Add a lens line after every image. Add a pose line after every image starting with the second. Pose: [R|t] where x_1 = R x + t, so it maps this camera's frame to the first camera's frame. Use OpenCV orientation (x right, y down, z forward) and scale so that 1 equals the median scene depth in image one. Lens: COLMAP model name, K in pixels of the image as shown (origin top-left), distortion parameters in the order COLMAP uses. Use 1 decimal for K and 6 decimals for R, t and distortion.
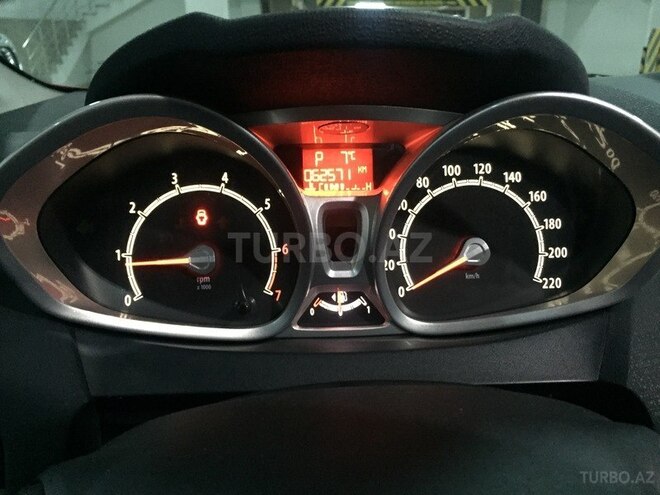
lens RADIAL K [[569.4, 0, 330.0], [0, 569.4, 247.5], [0, 0, 1]] dist [0.009132, 0.003996]
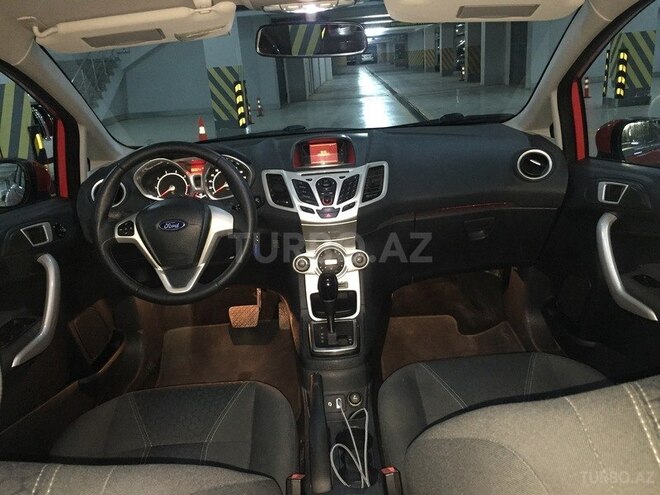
lens RADIAL K [[569.4, 0, 330.0], [0, 569.4, 247.5], [0, 0, 1]] dist [0.009132, 0.003996]
pose [[0.997362, -0.044208, -0.057566, 1.376057], [0.043087, 0.998859, -0.020578, 0.683109], [0.058410, 0.018043, 0.998130, -3.771914]]
